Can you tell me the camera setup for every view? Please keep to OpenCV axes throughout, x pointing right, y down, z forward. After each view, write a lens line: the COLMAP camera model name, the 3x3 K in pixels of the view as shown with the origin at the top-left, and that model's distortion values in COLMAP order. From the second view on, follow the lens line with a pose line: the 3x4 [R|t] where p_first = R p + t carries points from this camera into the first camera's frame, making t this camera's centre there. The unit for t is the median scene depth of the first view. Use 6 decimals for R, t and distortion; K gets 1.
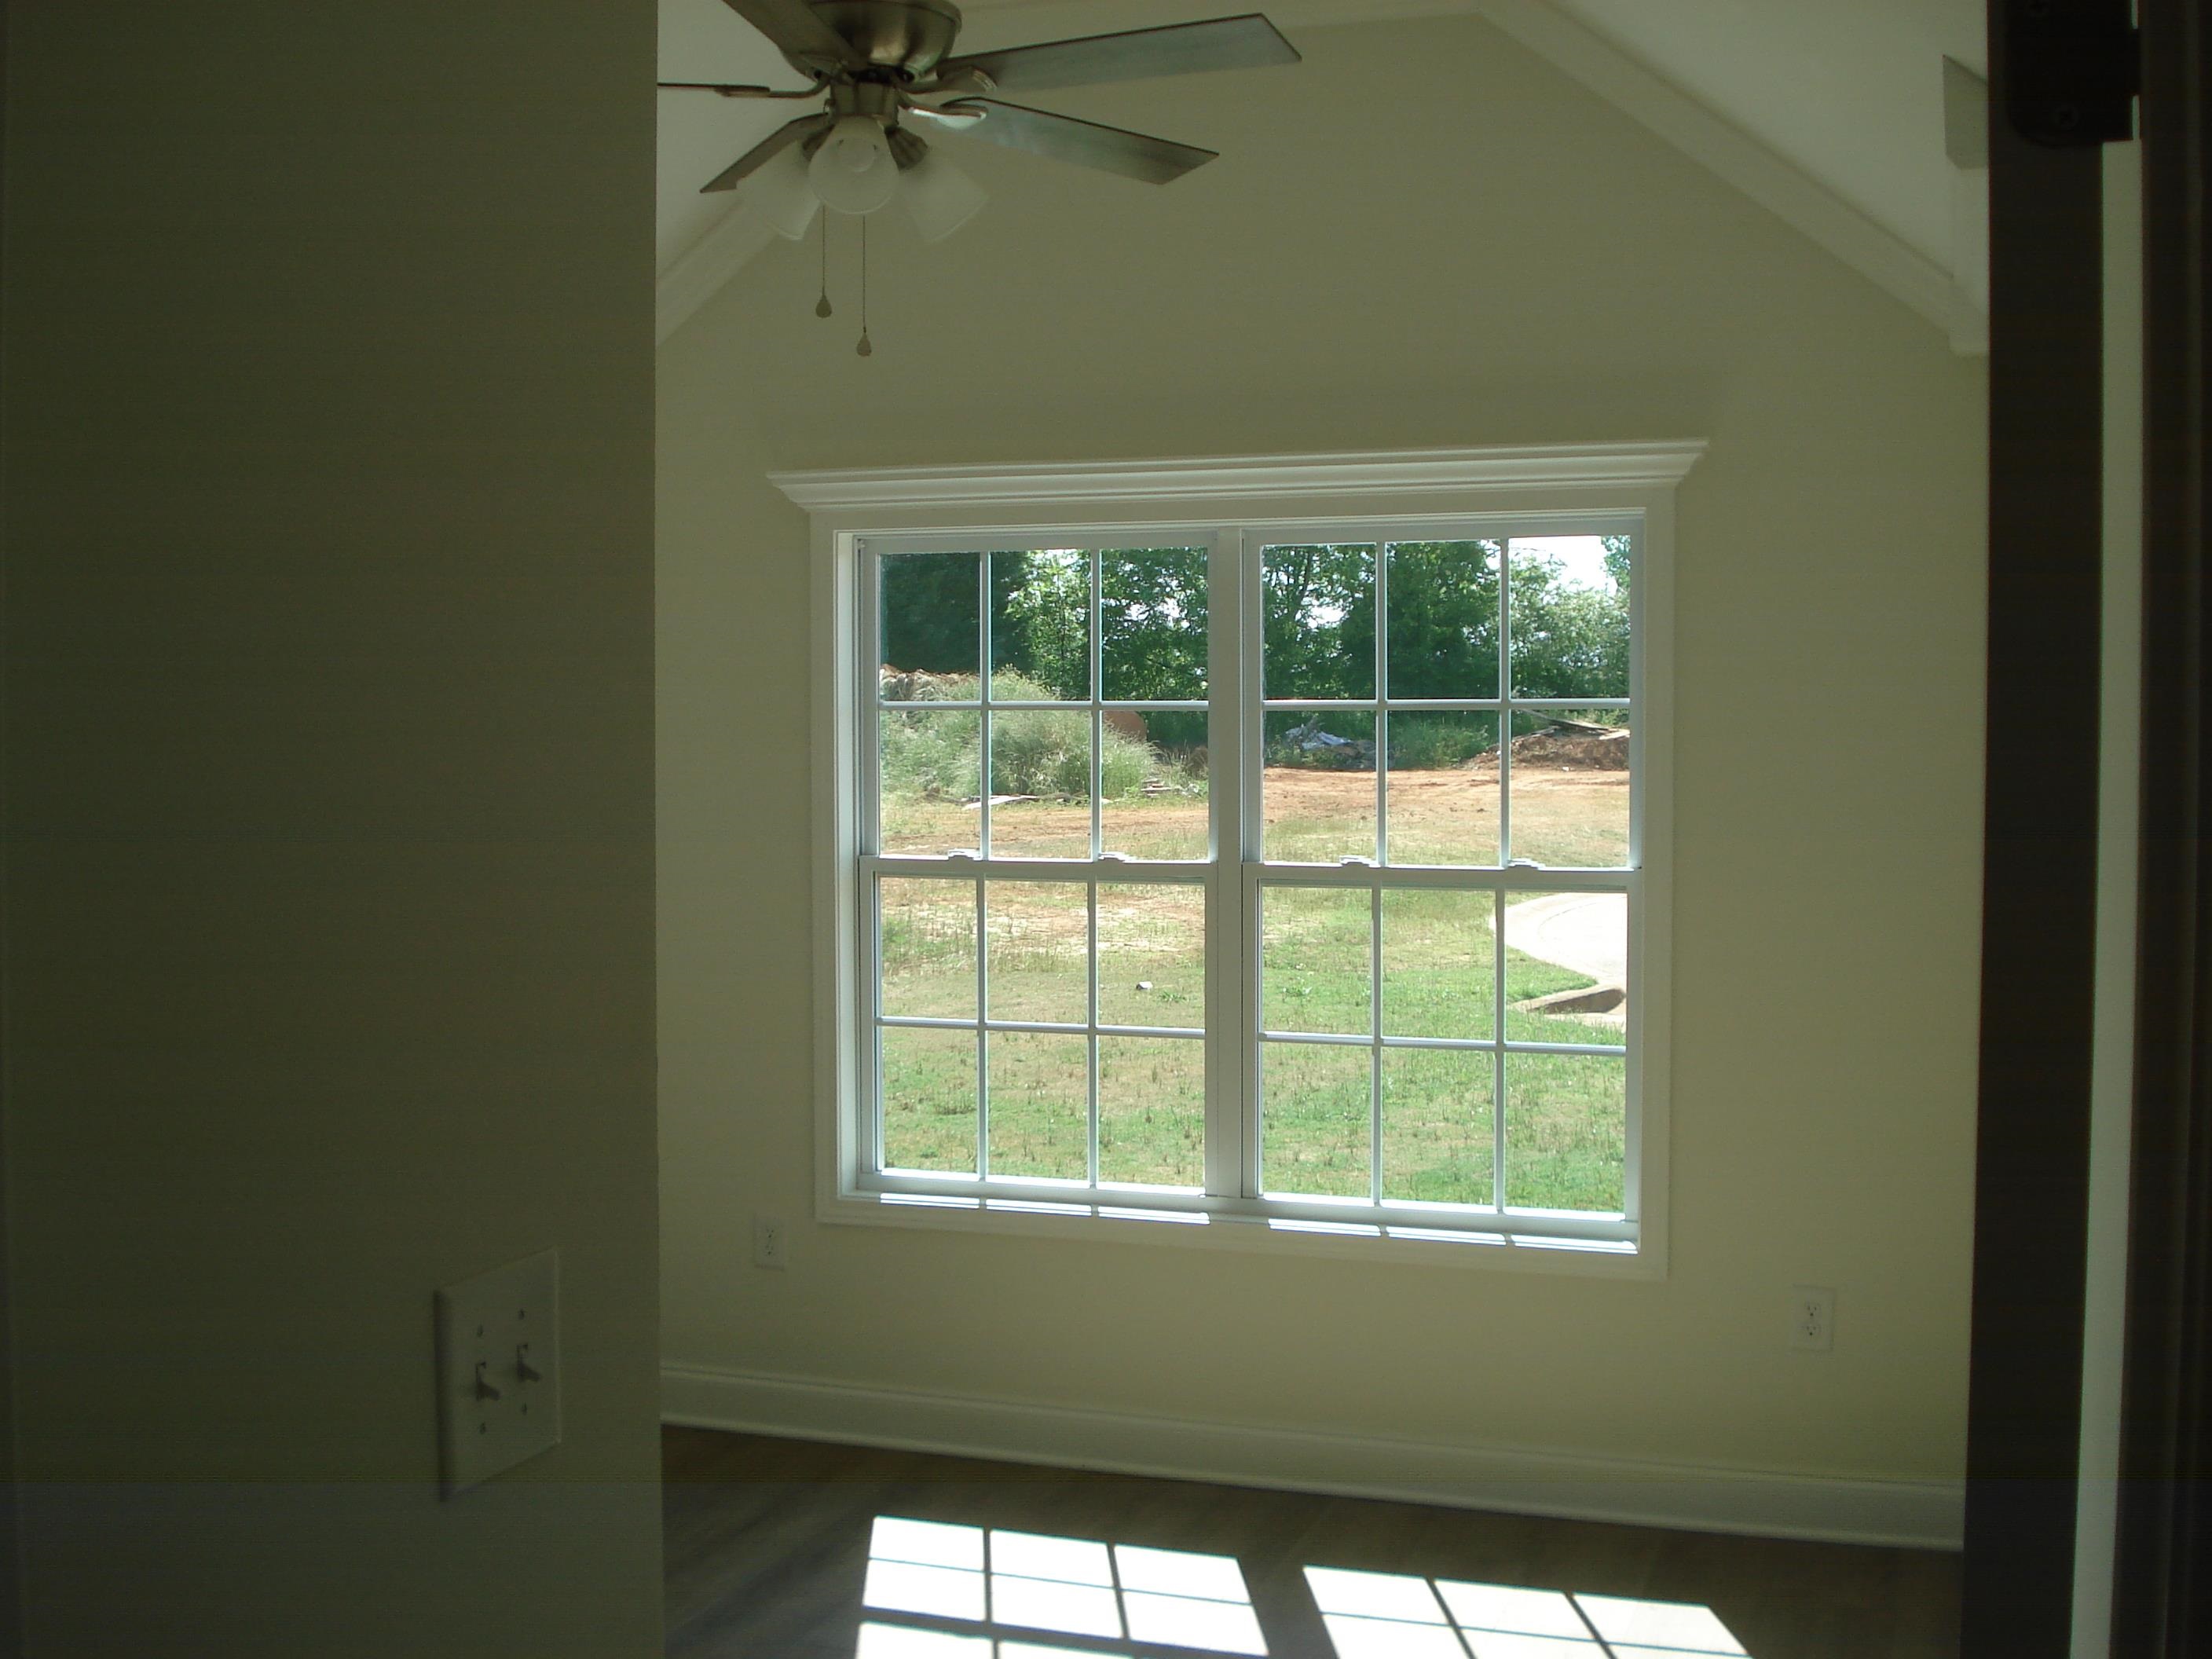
lens RADIAL K [[2502.9, 0, 1133.7], [0, 2502.9, 820.0], [0, 0, 1]] dist [-0.048069, -0.209308]
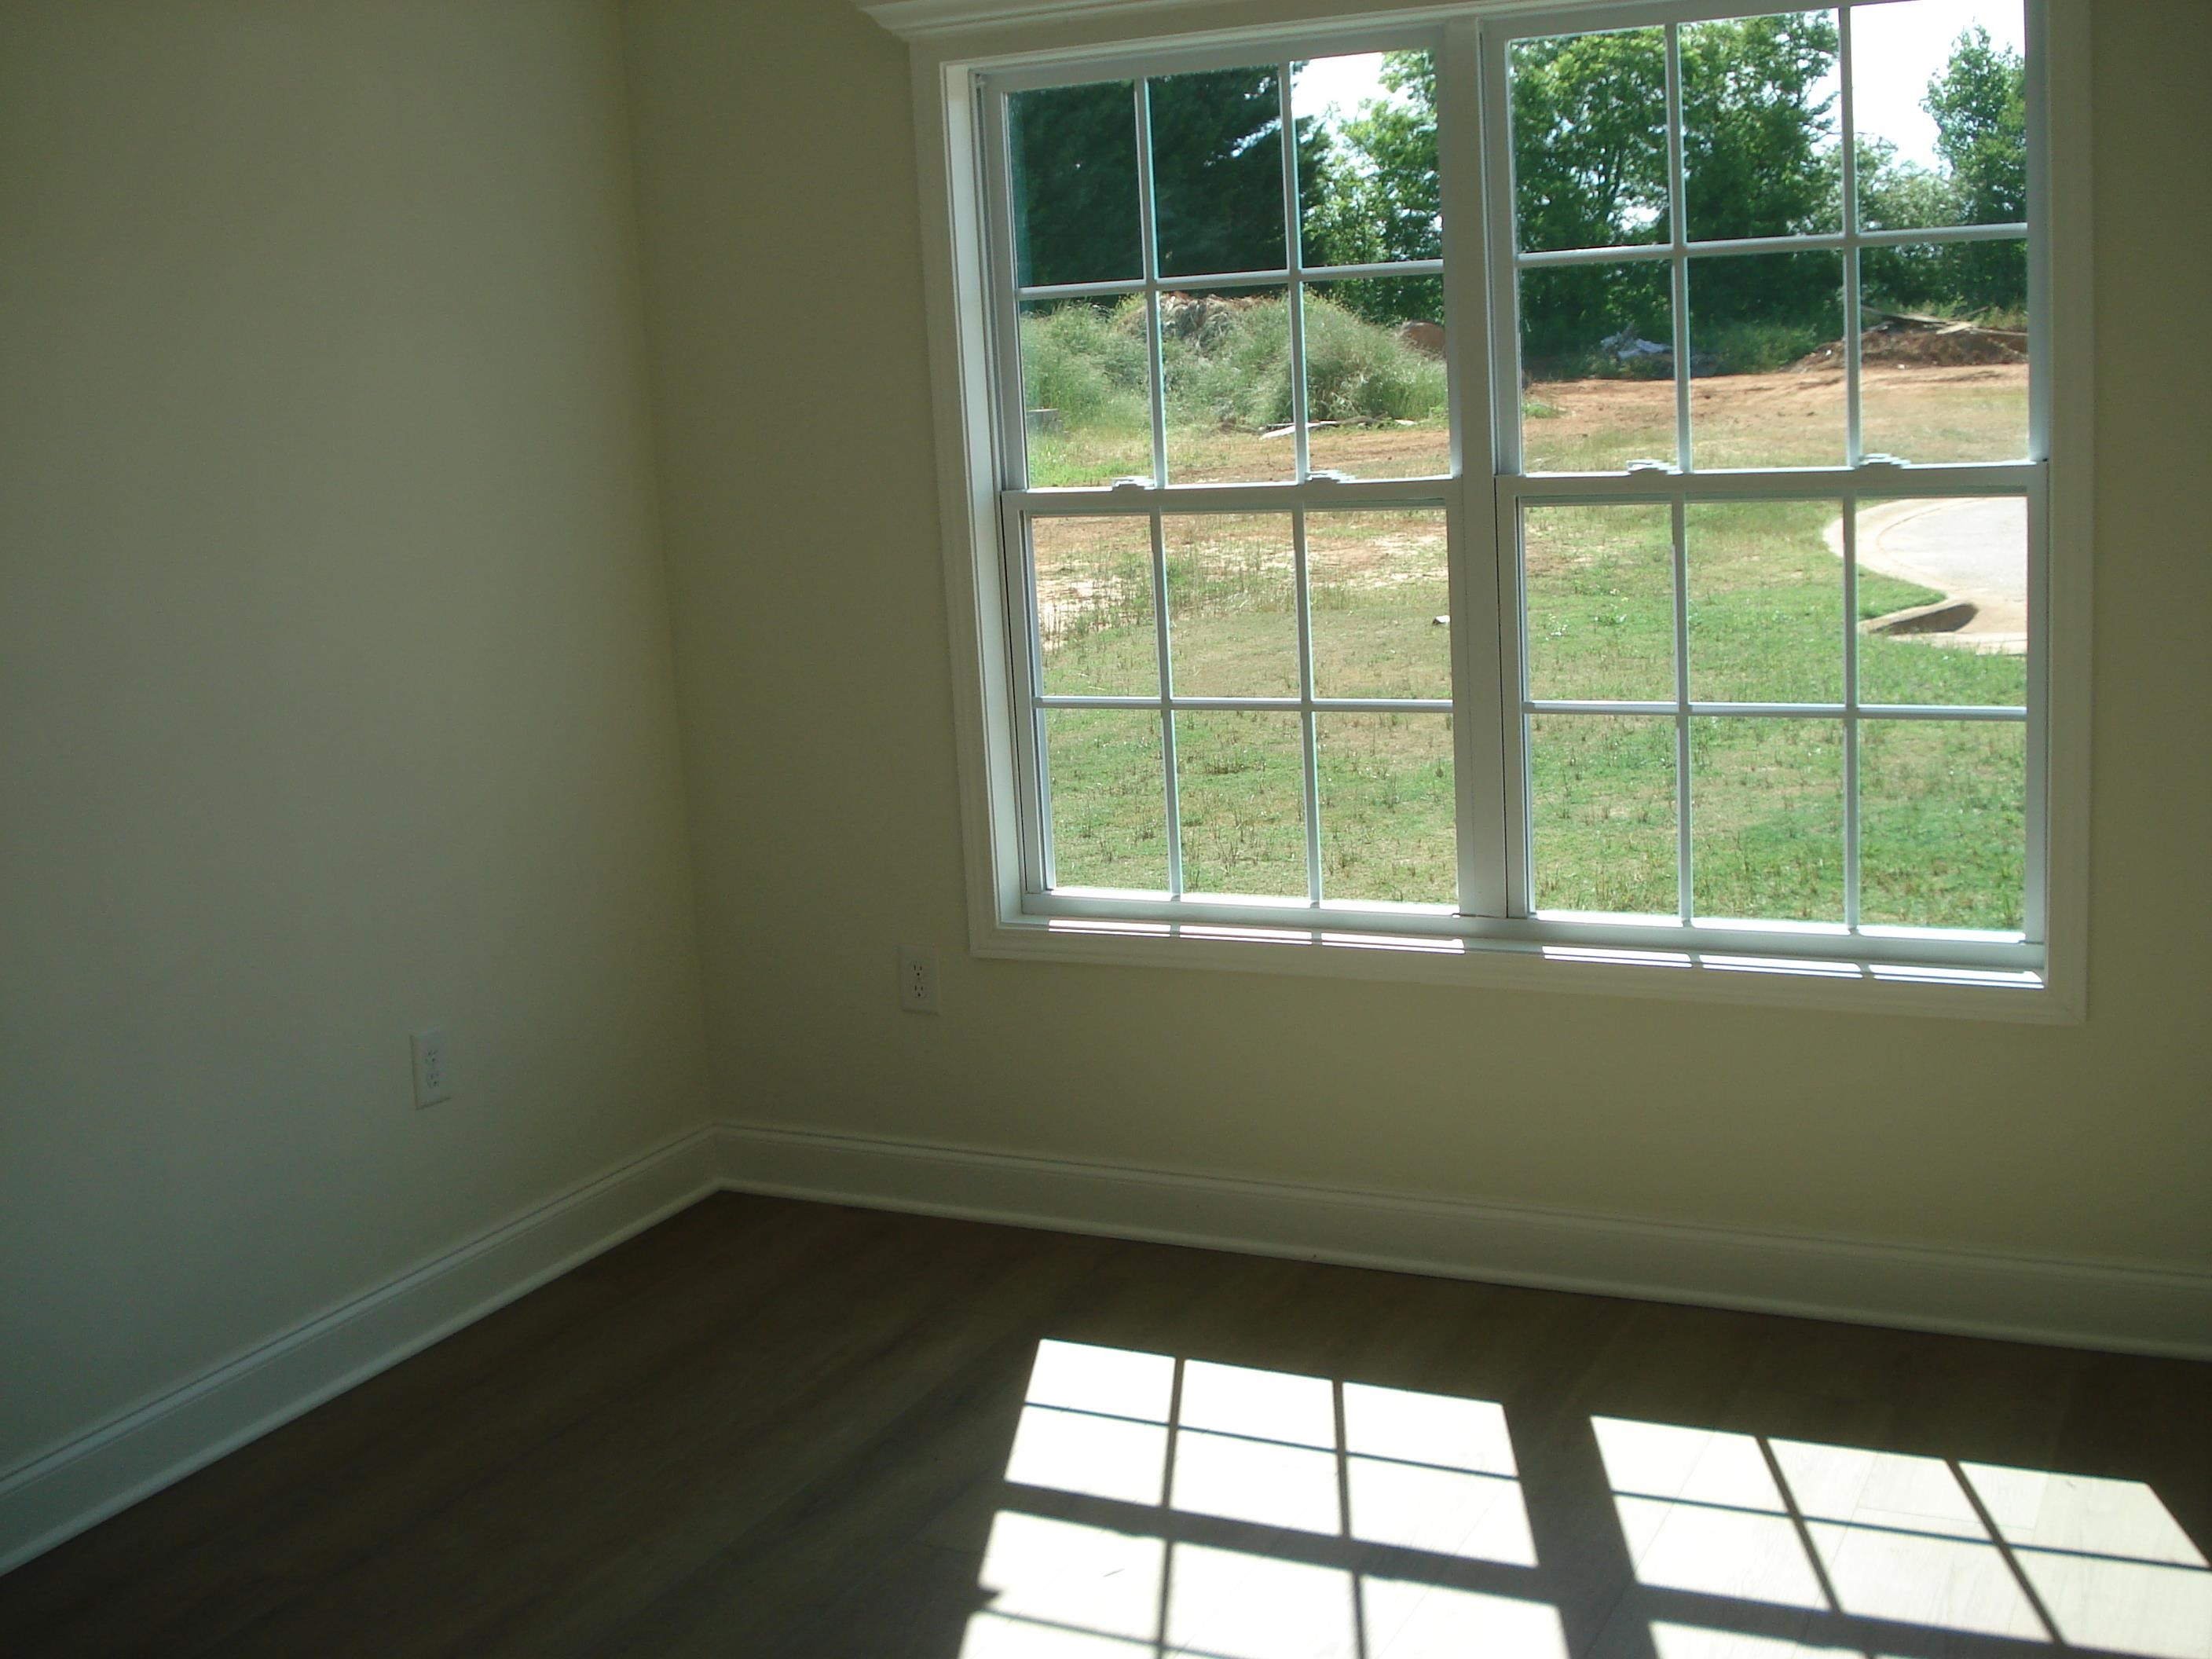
lens RADIAL K [[2502.9, 0, 1133.7], [0, 2502.9, 820.0], [0, 0, 1]] dist [-0.048069, -0.209308]
pose [[0.990995, -0.030681, -0.130336, 0.014609], [0.049389, 0.988514, 0.142829, 0.003217], [0.124457, -0.147980, 0.981128, 0.114546]]
